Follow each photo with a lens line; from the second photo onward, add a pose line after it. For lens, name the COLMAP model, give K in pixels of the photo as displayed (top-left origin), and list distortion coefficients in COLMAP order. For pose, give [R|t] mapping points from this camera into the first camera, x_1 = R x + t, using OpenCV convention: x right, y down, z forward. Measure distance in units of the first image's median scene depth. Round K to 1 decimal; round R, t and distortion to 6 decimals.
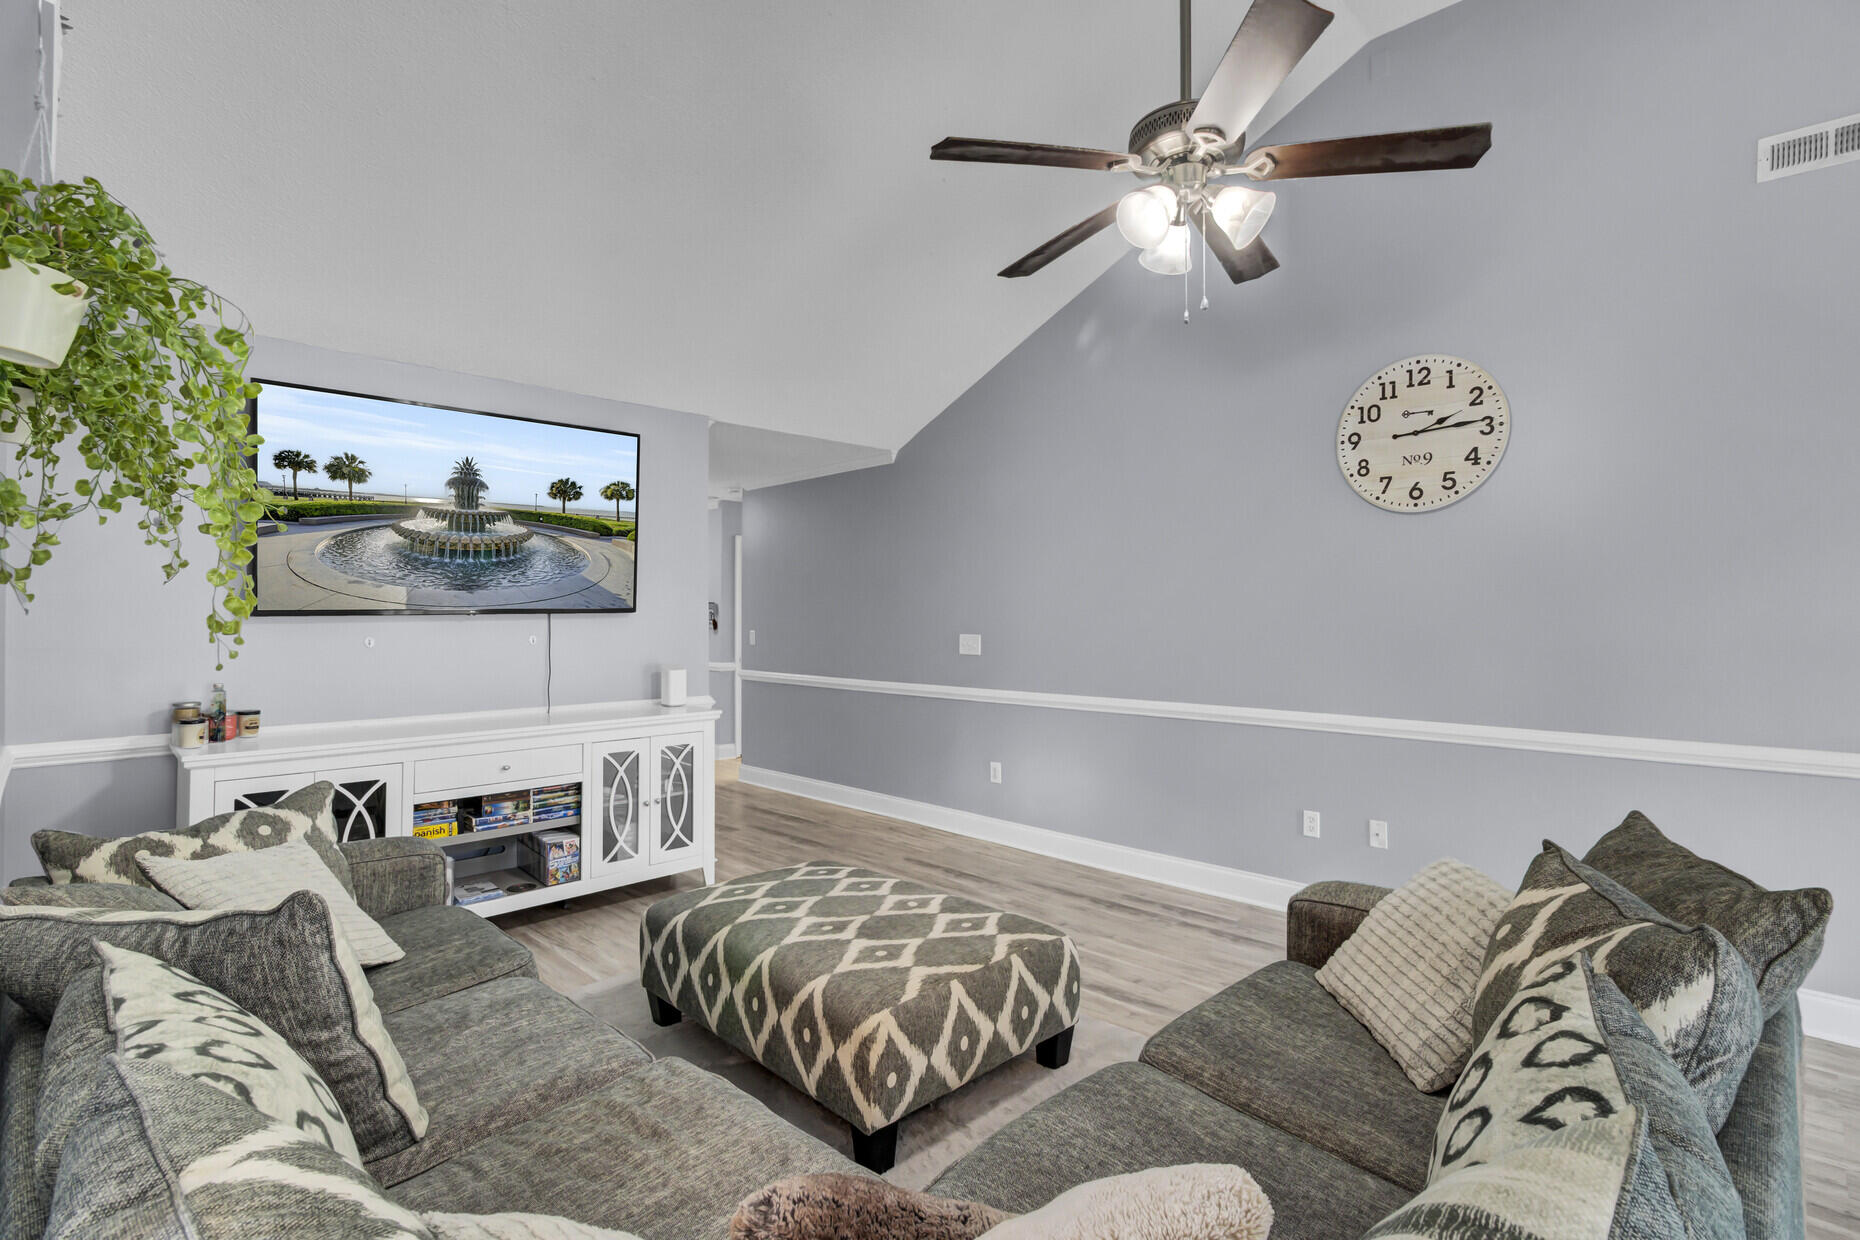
lens RADIAL K [[885.1, 0, 933.4], [0, 885.1, 613.3], [0, 0, 1]] dist [0.001661, -0.002089]
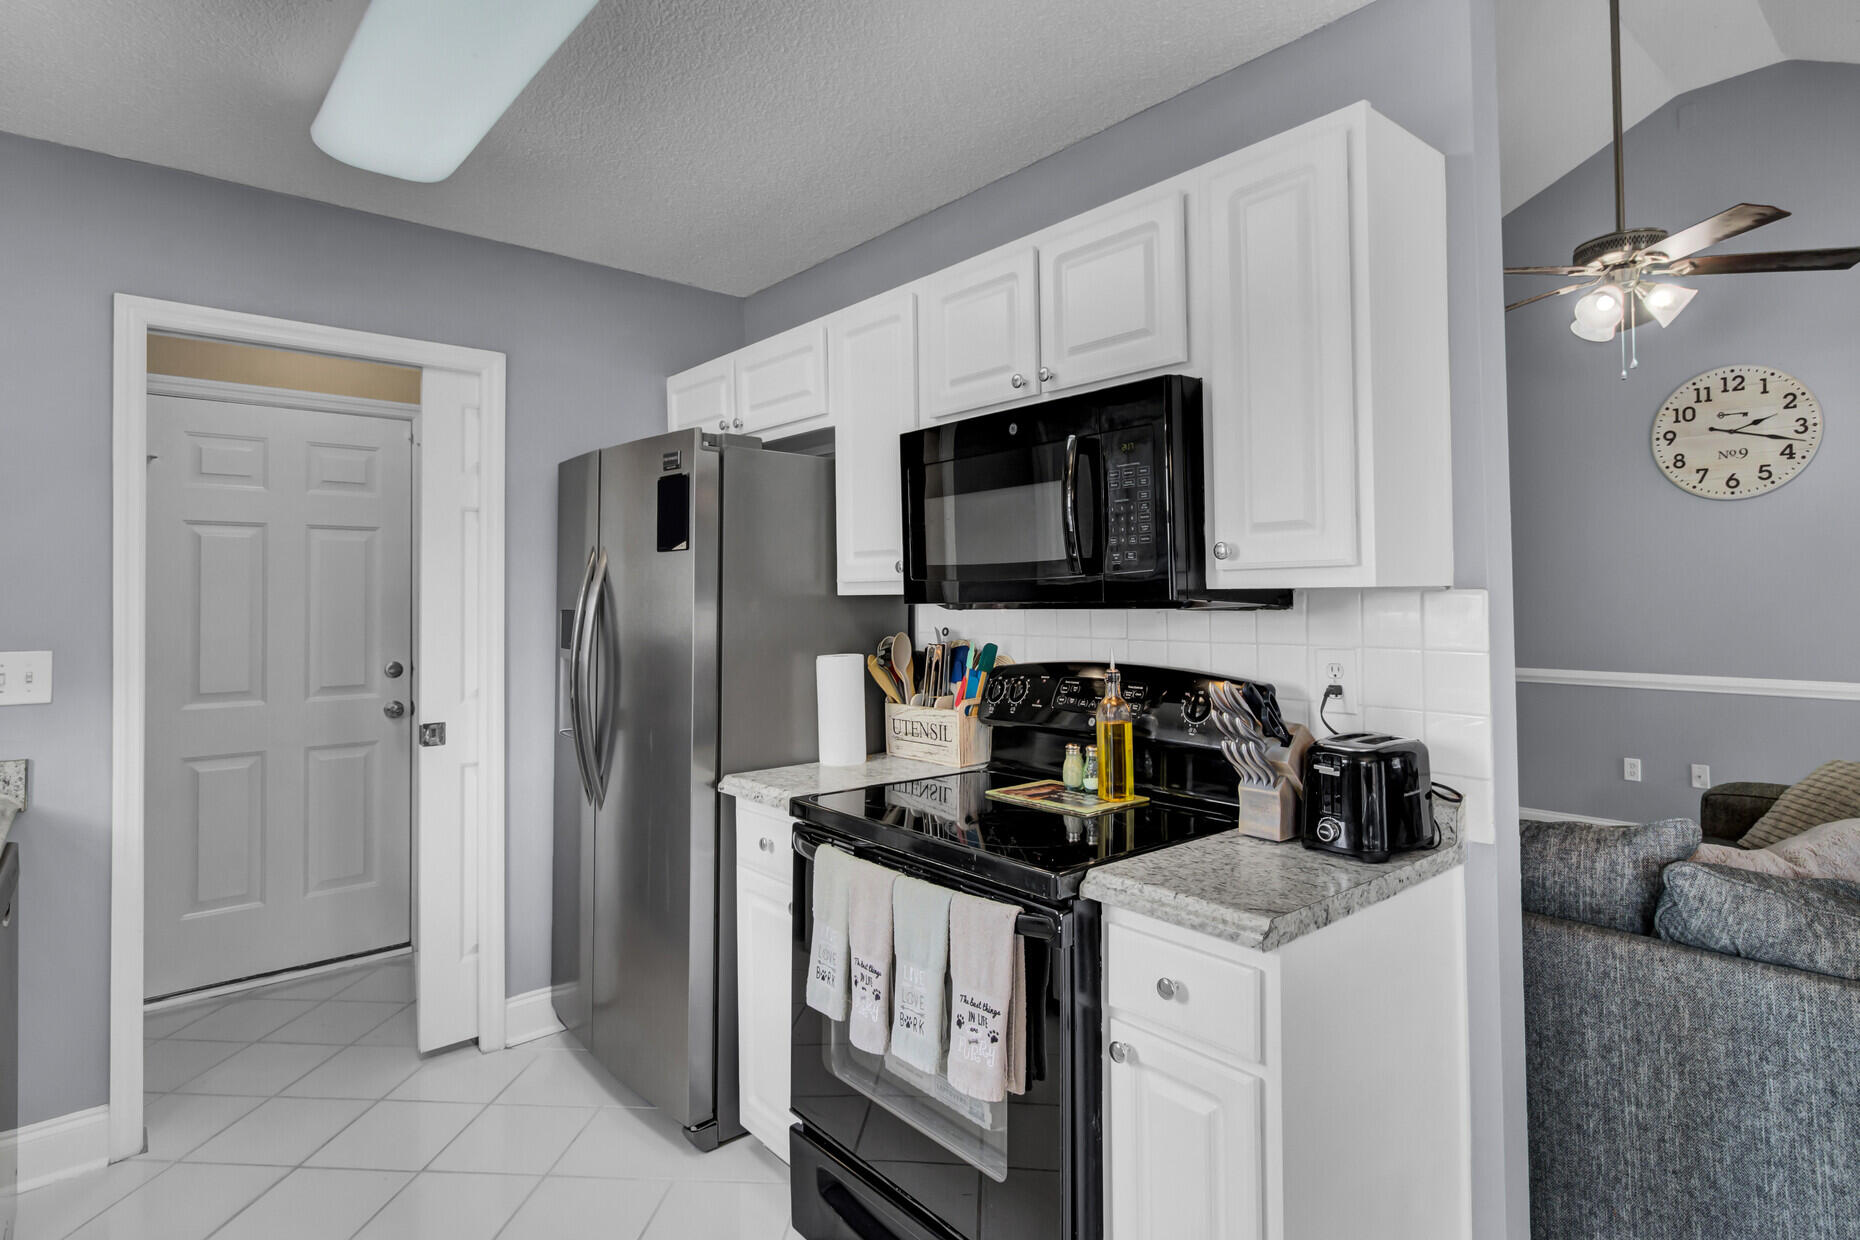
lens RADIAL K [[955.0, 0, 955.3], [0, 955.0, 577.8], [0, 0, 1]] dist [-0.000647, -0.000288]
pose [[0.996213, -0.008455, -0.086531, -0.369629], [0.007214, 0.999867, -0.014637, 0.000737], [0.086643, 0.013958, 0.996142, -0.342978]]
